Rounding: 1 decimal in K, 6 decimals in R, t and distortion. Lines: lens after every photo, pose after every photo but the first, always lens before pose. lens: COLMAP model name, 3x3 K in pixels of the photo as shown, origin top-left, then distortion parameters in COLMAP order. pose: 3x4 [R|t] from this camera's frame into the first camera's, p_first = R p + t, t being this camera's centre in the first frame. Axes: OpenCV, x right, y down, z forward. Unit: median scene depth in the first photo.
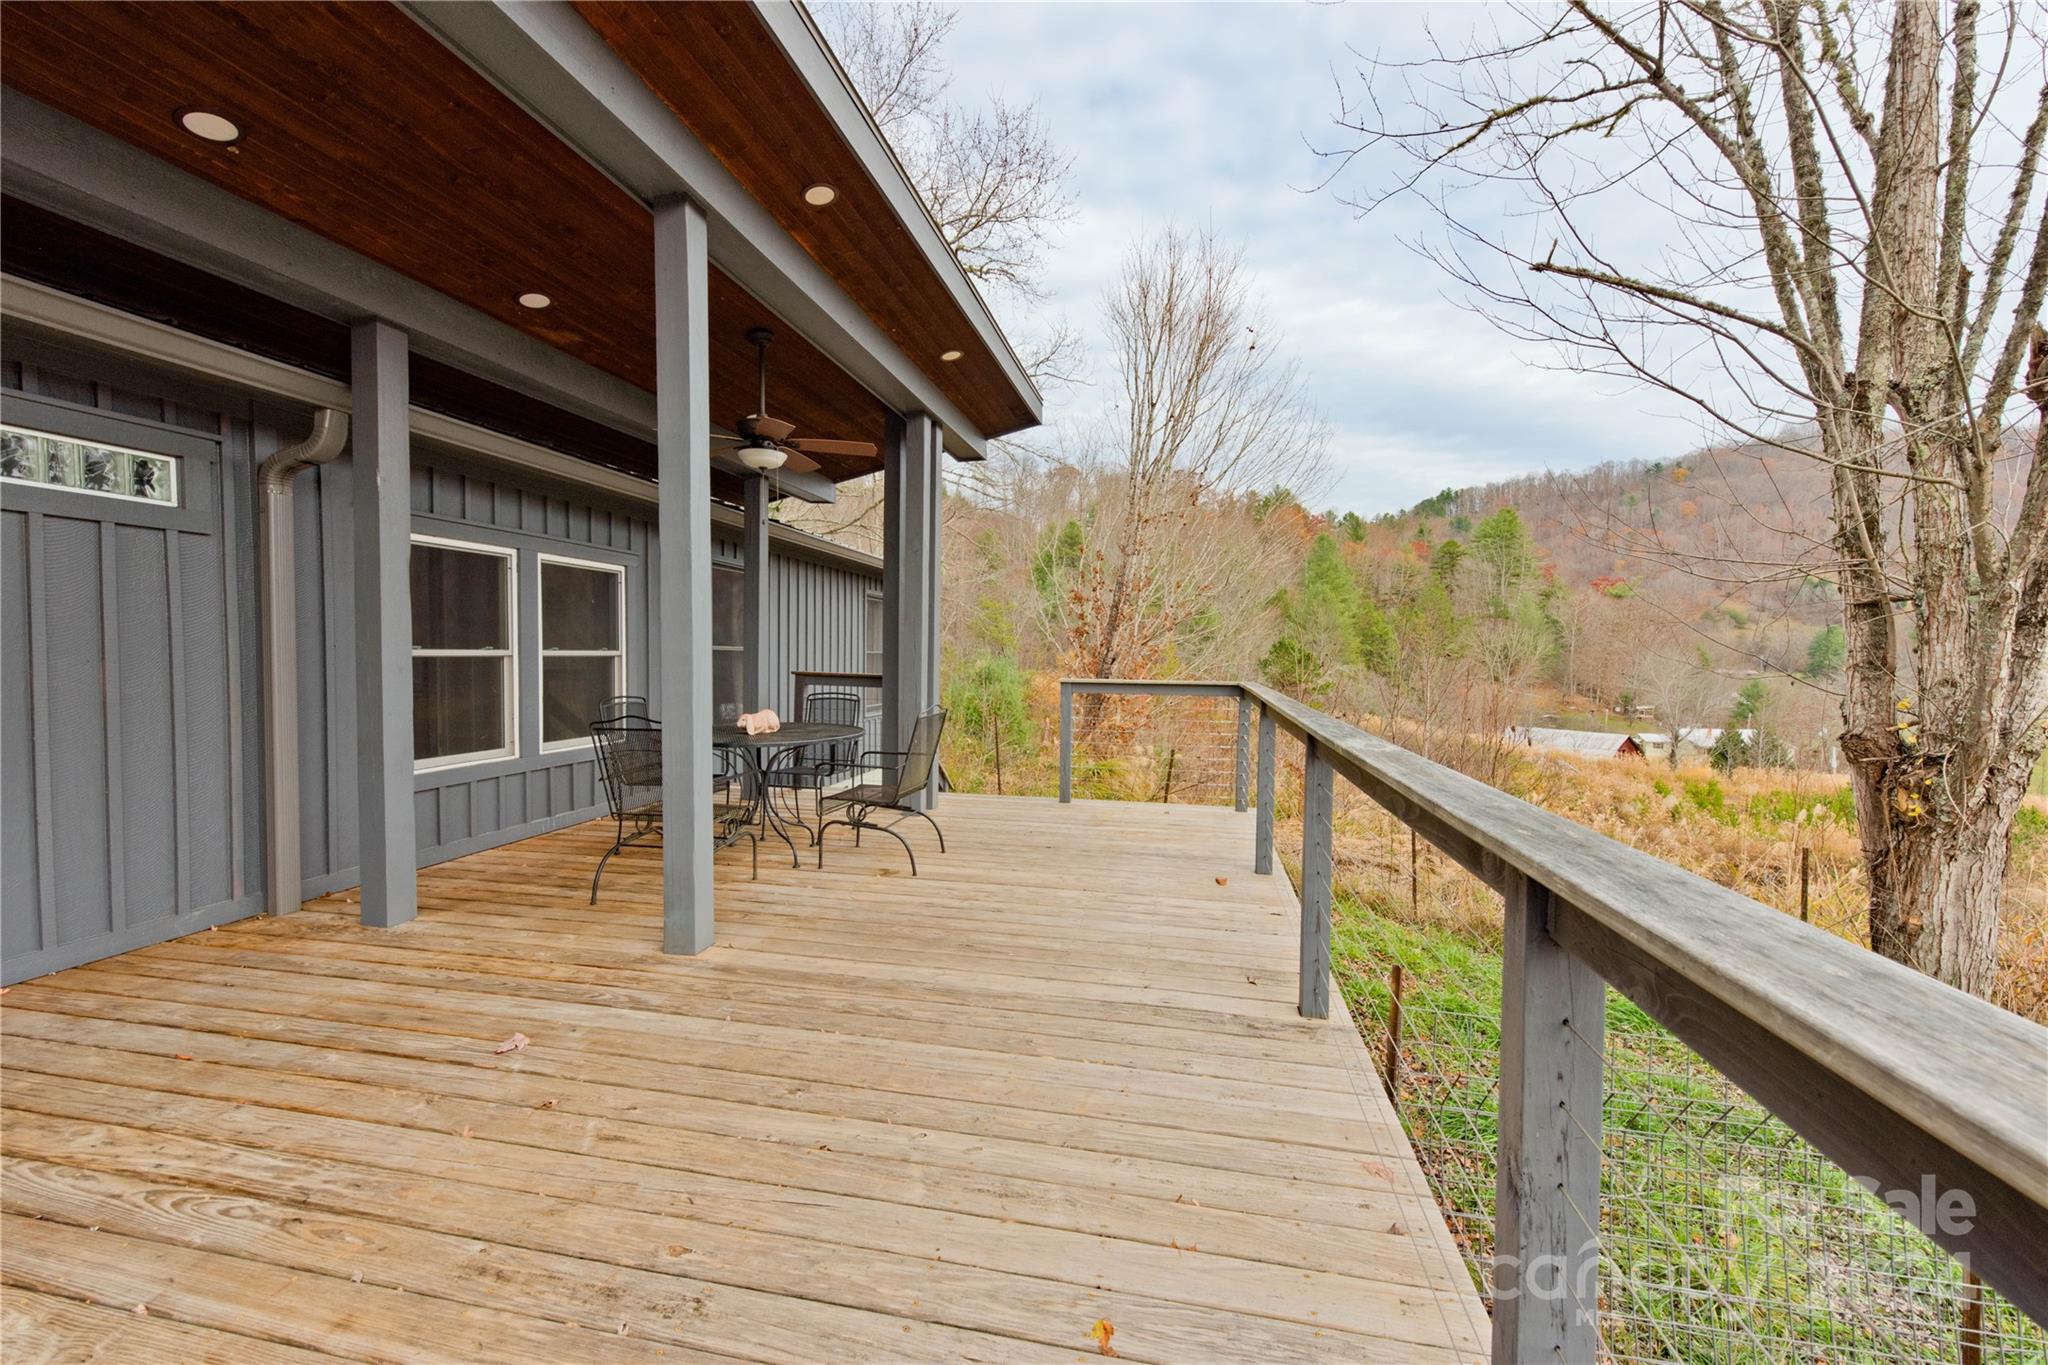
lens RADIAL K [[803.1, 0, 1024.9], [0, 803.1, 673.9], [0, 0, 1]] dist [0.004561, -0.000549]
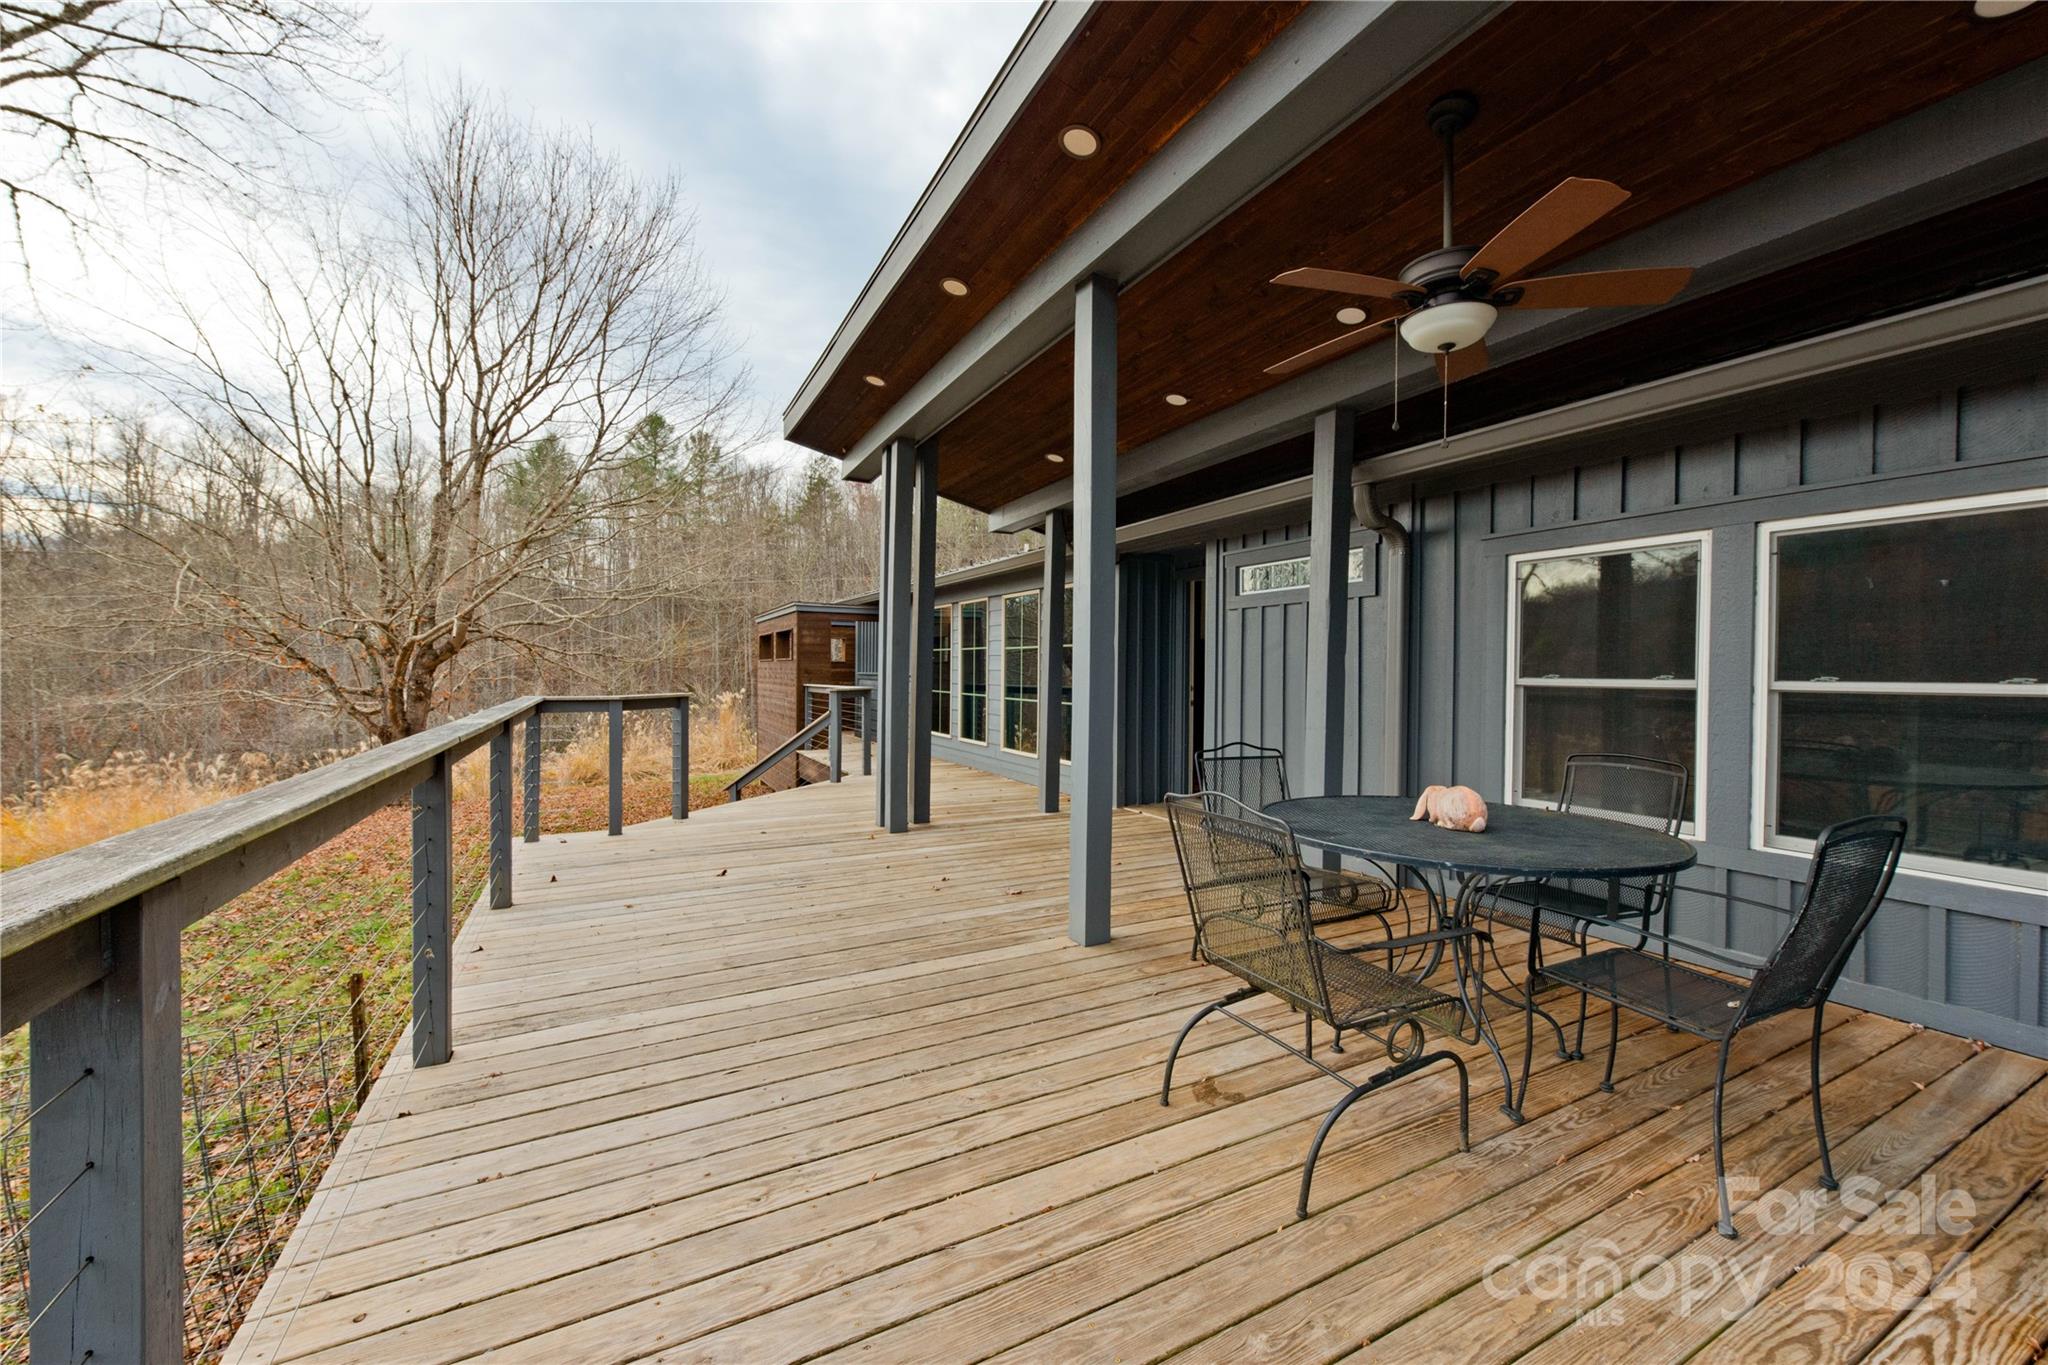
lens RADIAL K [[803.1, 0, 1030.6], [0, 803.1, 685.6], [0, 0, 1]] dist [0.004561, -0.000549]
pose [[-0.775224, -0.005900, -0.631659, 0.292811], [-0.033527, 0.998931, 0.031816, -0.036369], [0.630797, 0.045842, -0.774593, 1.503440]]
